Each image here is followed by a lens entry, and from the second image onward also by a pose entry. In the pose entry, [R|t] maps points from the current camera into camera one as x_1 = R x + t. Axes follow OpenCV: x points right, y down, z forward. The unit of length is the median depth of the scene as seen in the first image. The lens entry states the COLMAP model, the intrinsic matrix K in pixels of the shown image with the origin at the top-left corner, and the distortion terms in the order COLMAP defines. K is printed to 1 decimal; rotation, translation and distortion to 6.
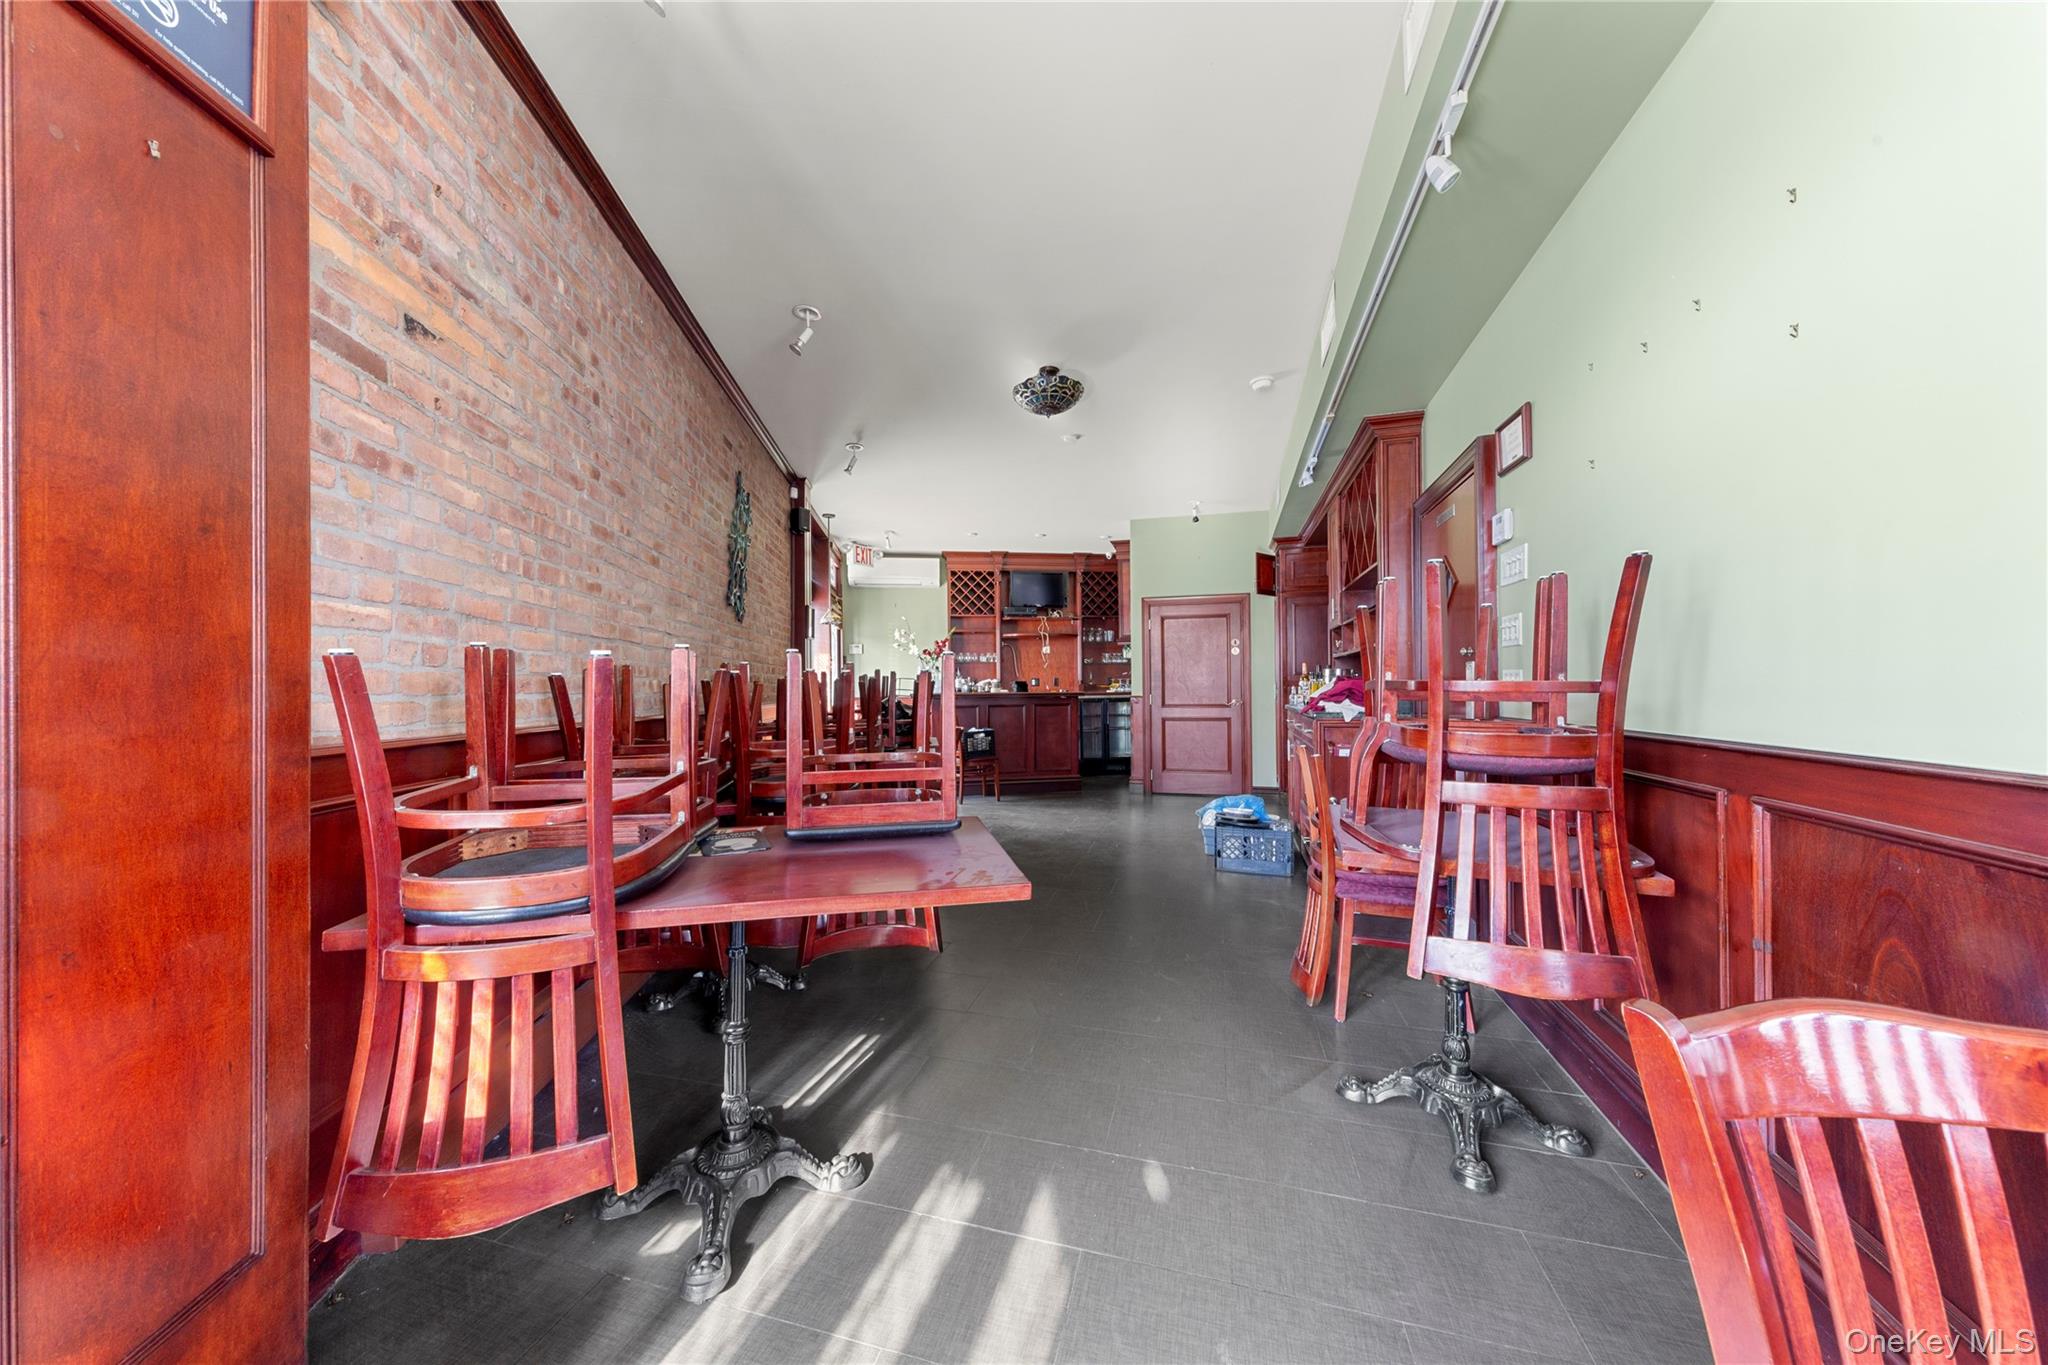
lens RADIAL K [[706.7, 0, 1024.0], [0, 706.7, 682.5], [0, 0, 1]] dist [0.001399, 0.000070]
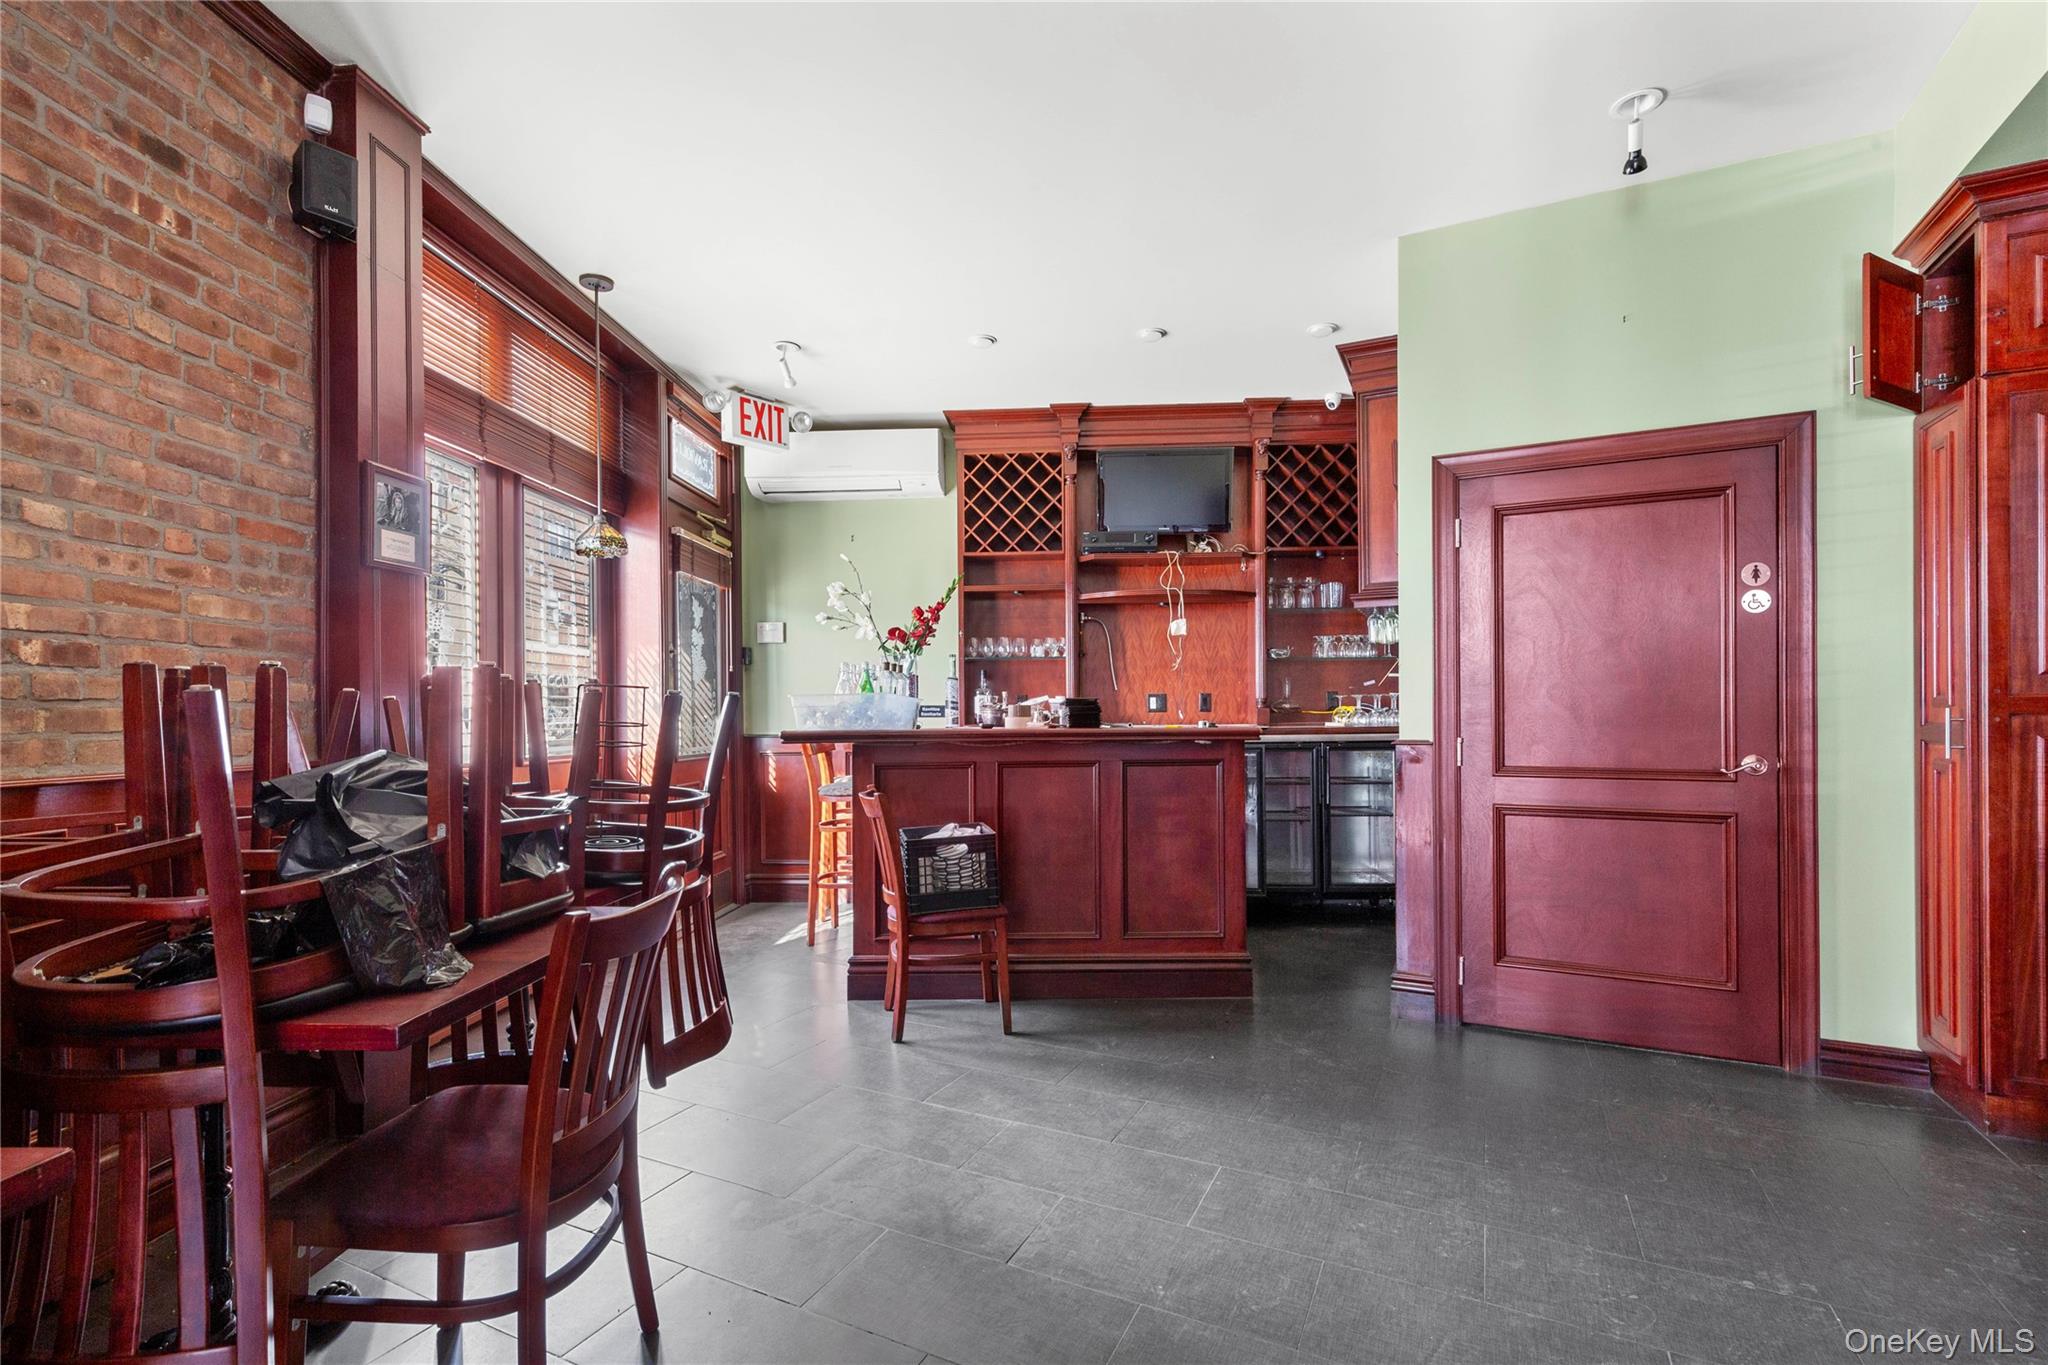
lens RADIAL K [[921.1, 0, 1017.0], [0, 921.1, 716.5], [0, 0, 1]] dist [0.002355, -0.000031]
pose [[0.979075, 0.003443, -0.203471, 0.049228], [-0.001189, 0.999937, 0.011197, 0.001654], [0.203497, -0.010720, 0.979017, 0.427232]]
